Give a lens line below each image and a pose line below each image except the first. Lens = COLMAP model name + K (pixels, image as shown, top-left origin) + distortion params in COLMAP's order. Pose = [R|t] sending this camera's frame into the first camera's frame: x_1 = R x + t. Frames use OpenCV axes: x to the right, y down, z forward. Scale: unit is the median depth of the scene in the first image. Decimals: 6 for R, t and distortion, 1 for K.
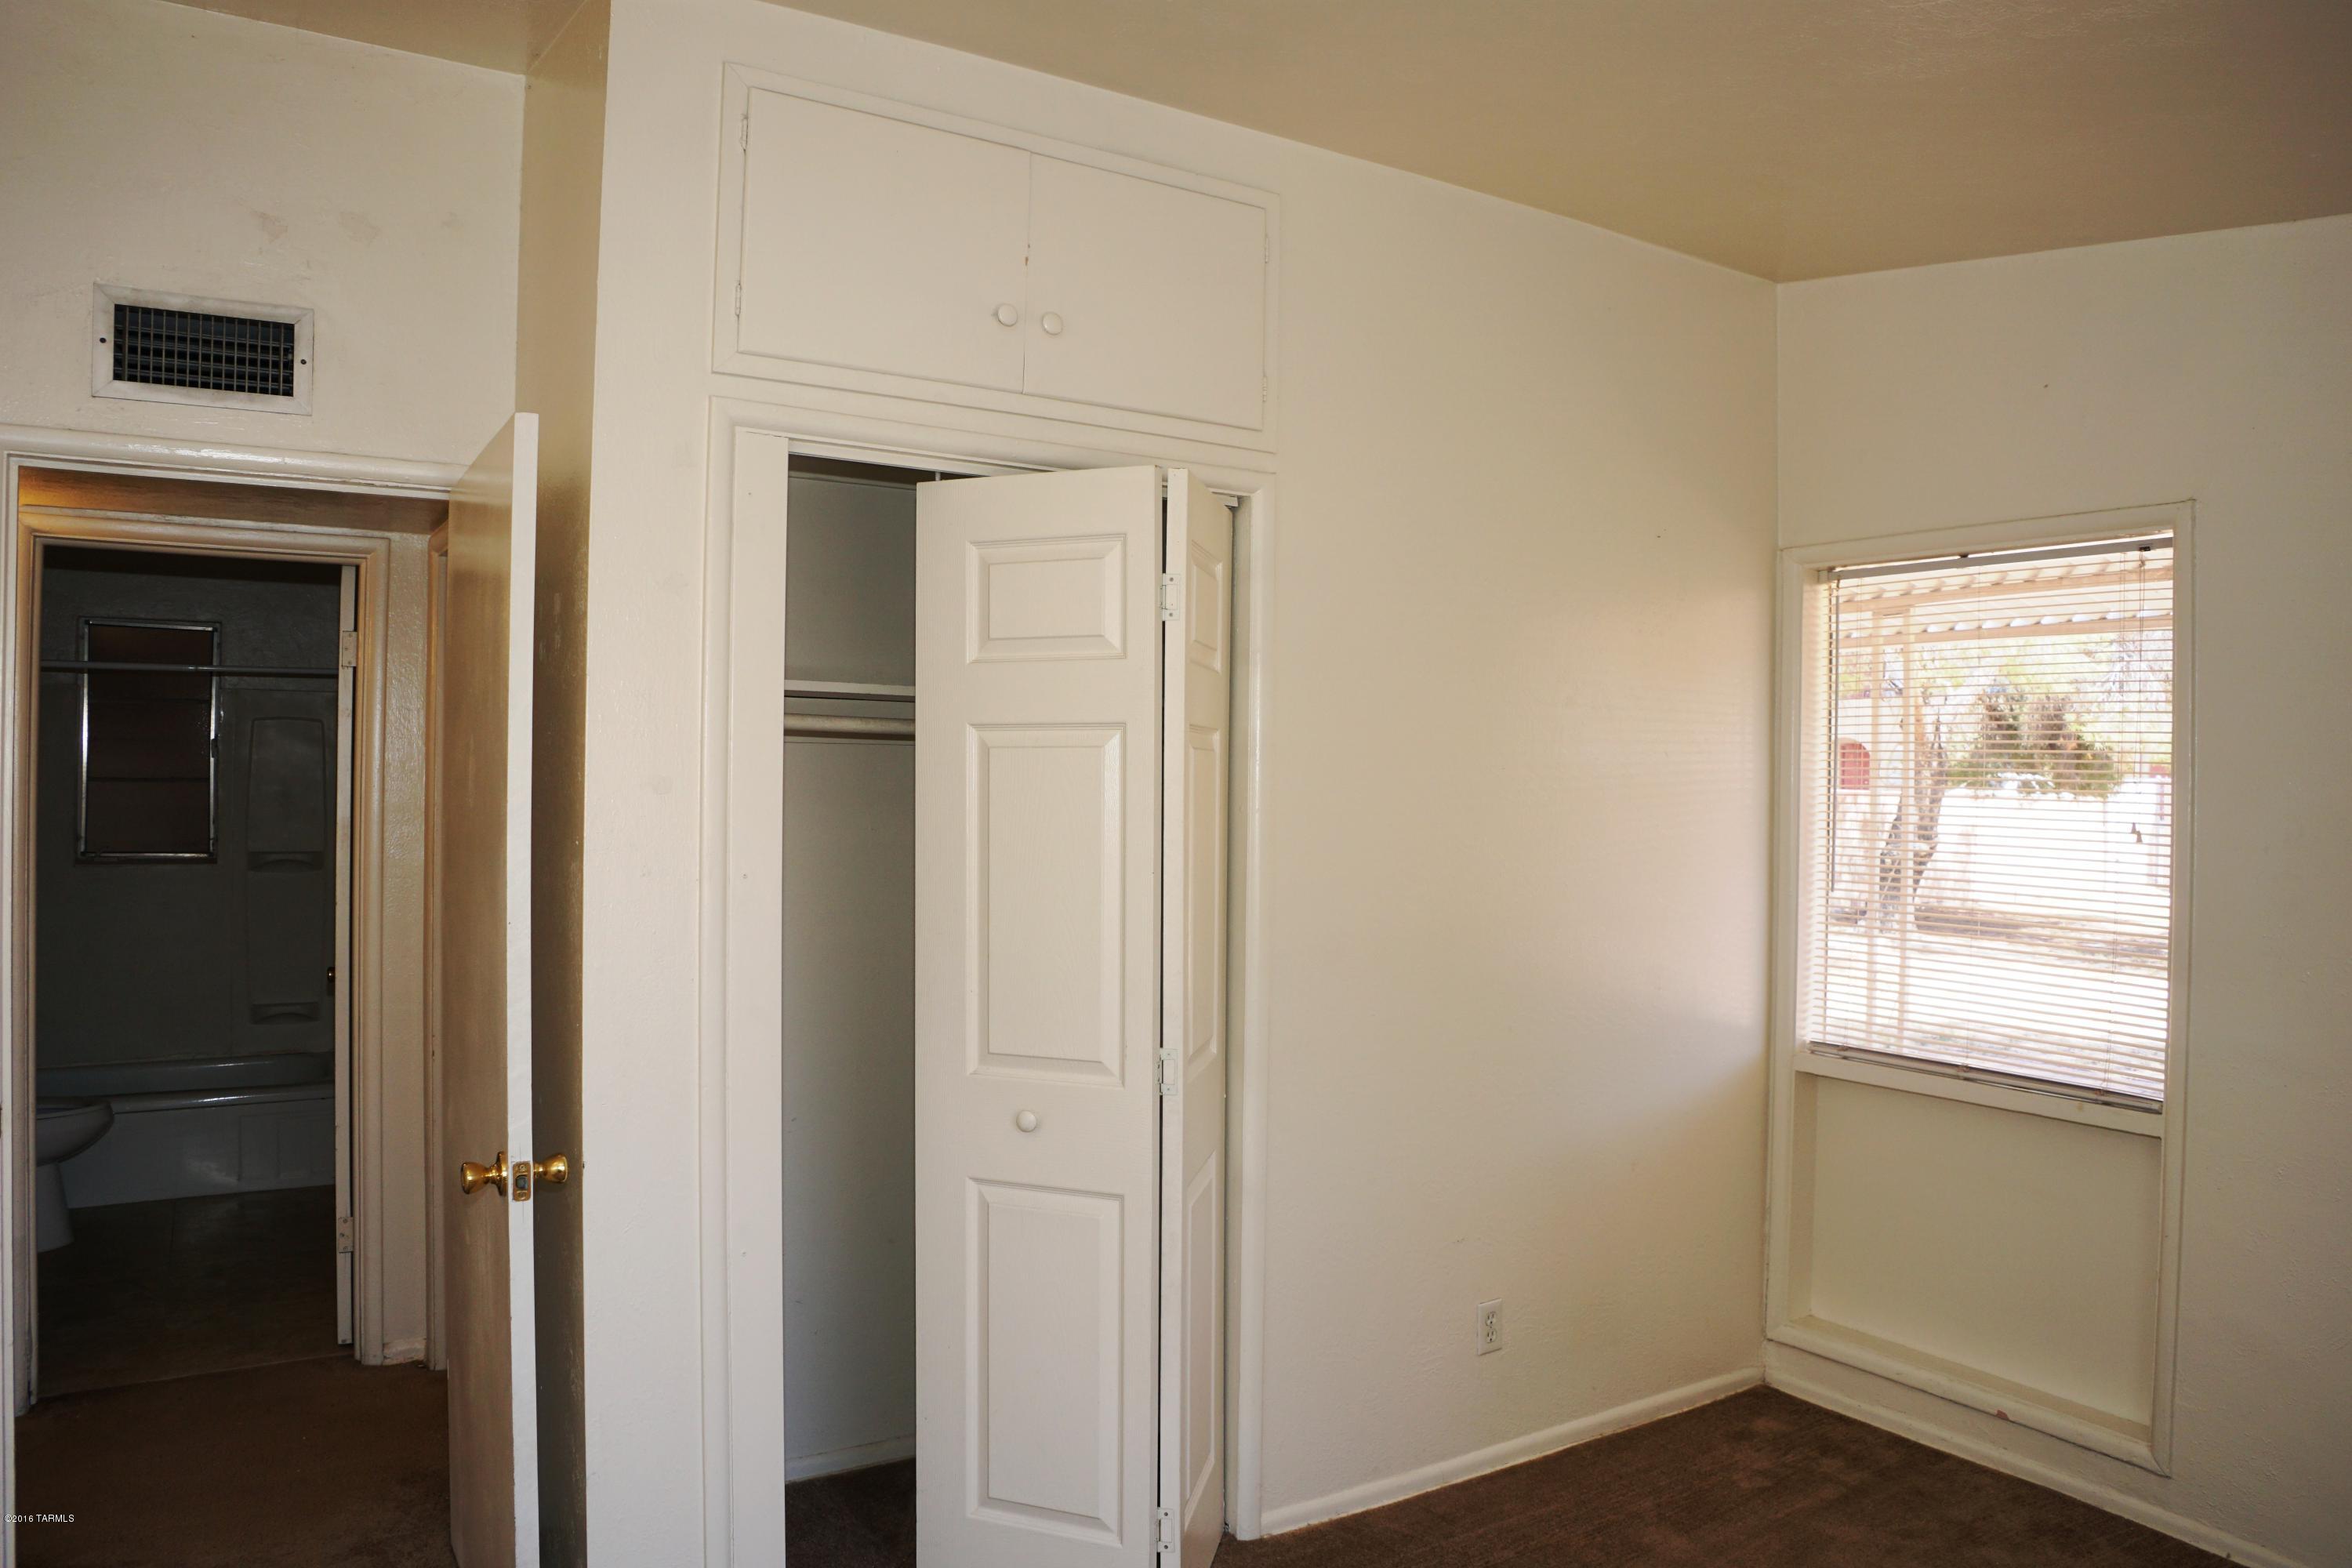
lens RADIAL K [[1591.6, 0, 1177.6], [0, 1591.6, 784.1], [0, 0, 1]] dist [-0.108631, 0.026788]
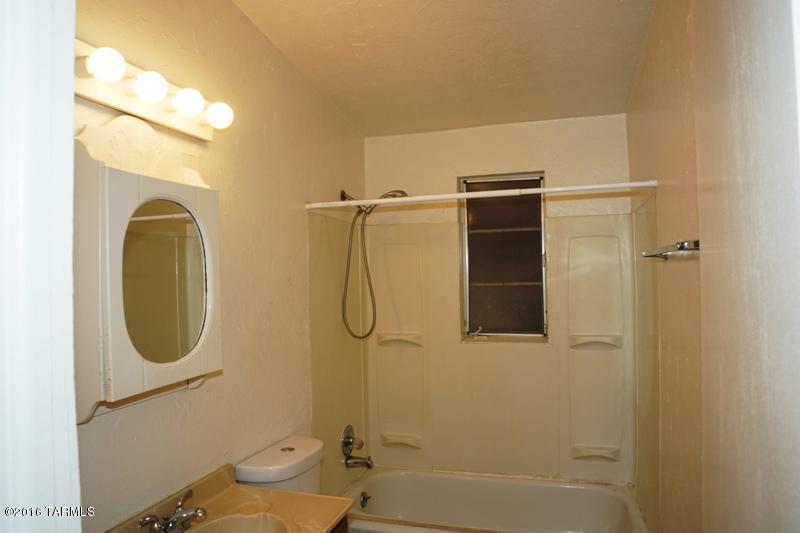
lens RADIAL K [[541.4, 0, 400.3], [0, 541.4, 266.5], [0, 0, 1]] dist [-0.108631, 0.026788]
pose [[0.658800, -0.035382, -0.751486, -0.348869], [0.031731, 0.999311, -0.019233, -0.011638], [0.751649, -0.011175, 0.659469, 0.578723]]
